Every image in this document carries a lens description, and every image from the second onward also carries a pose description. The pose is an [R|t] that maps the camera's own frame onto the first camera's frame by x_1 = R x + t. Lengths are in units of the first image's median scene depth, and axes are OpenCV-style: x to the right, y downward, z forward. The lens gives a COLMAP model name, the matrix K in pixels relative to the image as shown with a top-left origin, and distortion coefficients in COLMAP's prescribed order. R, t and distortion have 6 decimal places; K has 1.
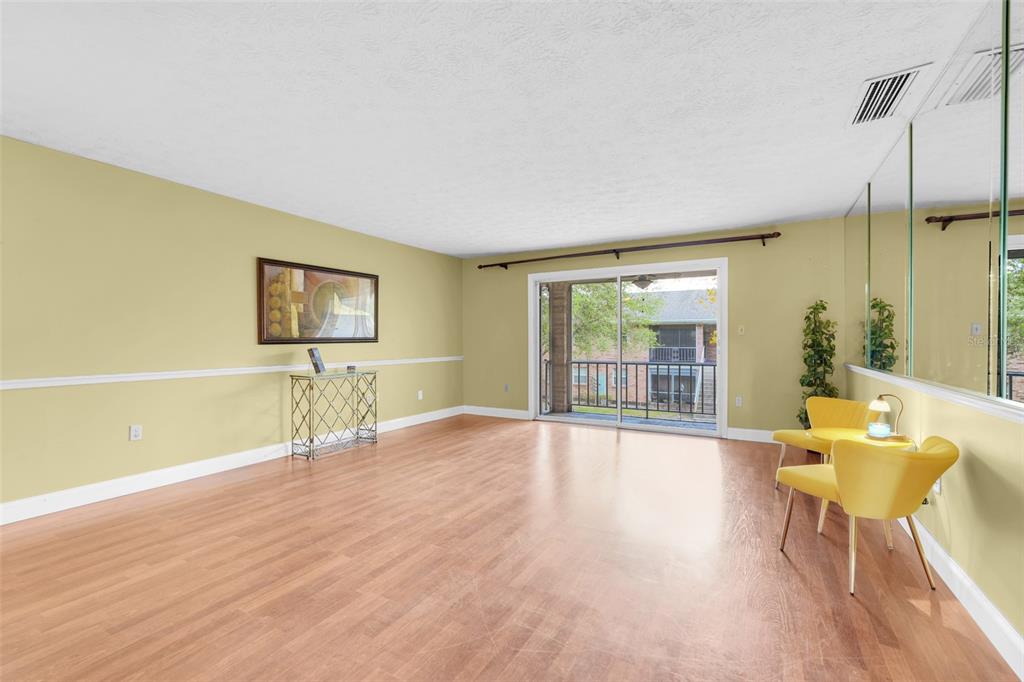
lens RADIAL K [[448.6, 0, 508.8], [0, 448.6, 339.3], [0, 0, 1]] dist [-0.006717, 0.000535]
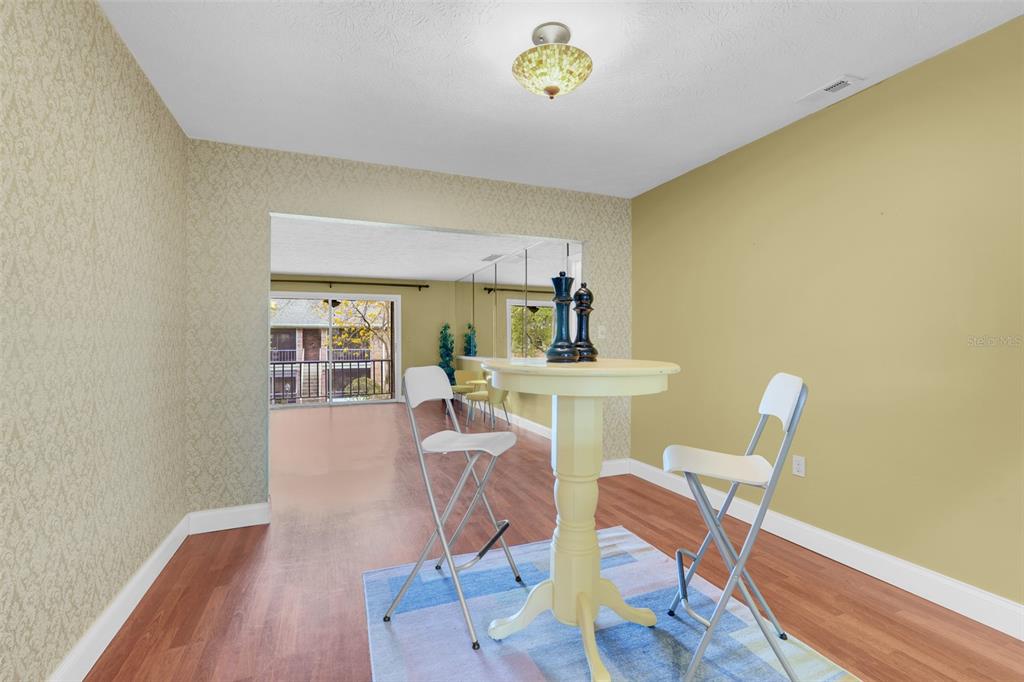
lens RADIAL K [[448.6, 0, 509.6], [0, 448.6, 336.8], [0, 0, 1]] dist [-0.006717, 0.000535]
pose [[0.615728, 0.005483, 0.787940, -0.687211], [0.002244, 0.999960, -0.008713, -0.010930], [-0.787956, 0.007133, 0.615690, -0.425788]]
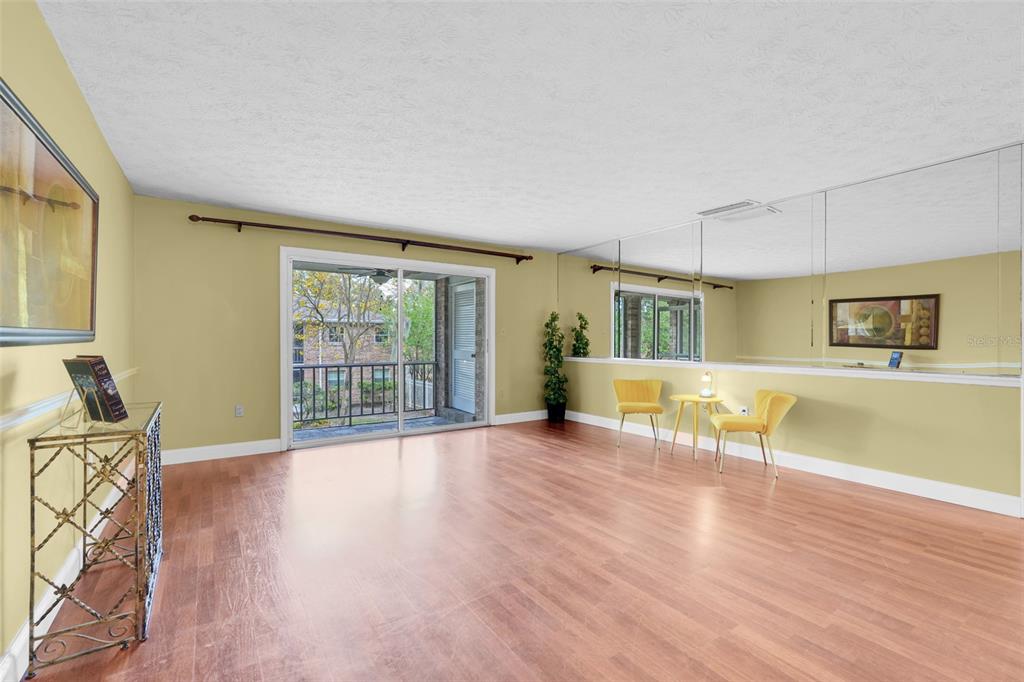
lens RADIAL K [[448.6, 0, 508.2], [0, 448.6, 339.4], [0, 0, 1]] dist [-0.006717, 0.000535]
pose [[0.446415, 0.005129, 0.894811, -0.616226], [-0.005205, 0.999982, -0.003135, 0.004046], [-0.894811, -0.003258, 0.446433, 0.515969]]
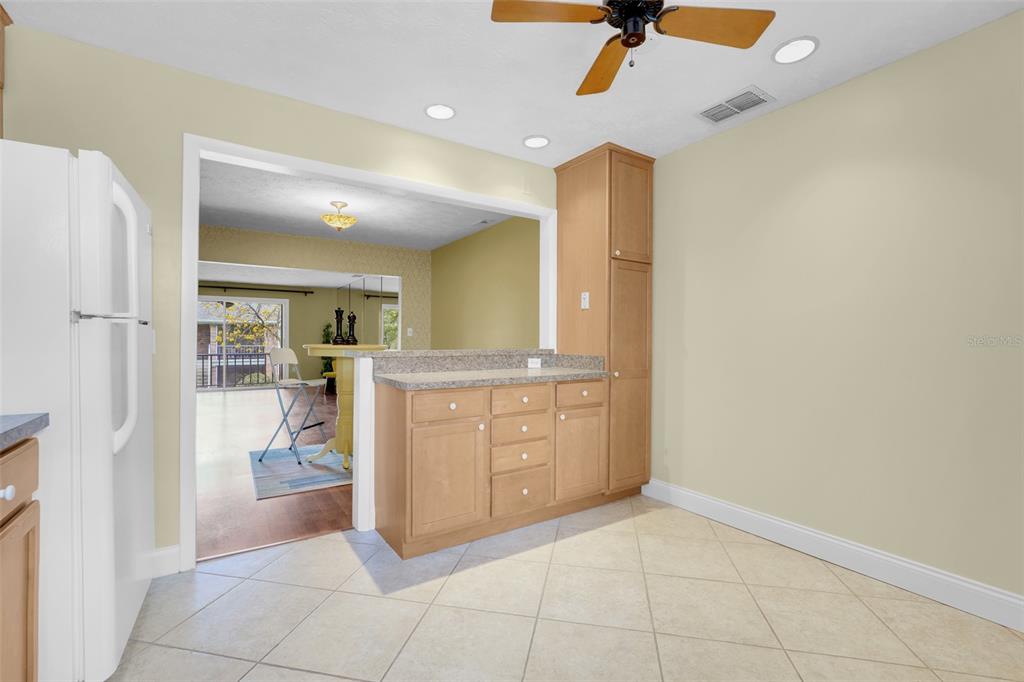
lens RADIAL K [[448.6, 0, 508.6], [0, 448.6, 343.5], [0, 0, 1]] dist [-0.006717, 0.000535]
pose [[0.452217, -0.003213, 0.891902, -1.024678], [-0.008626, 0.999931, 0.007976, -0.005502], [-0.891866, -0.011301, 0.452158, -0.957792]]
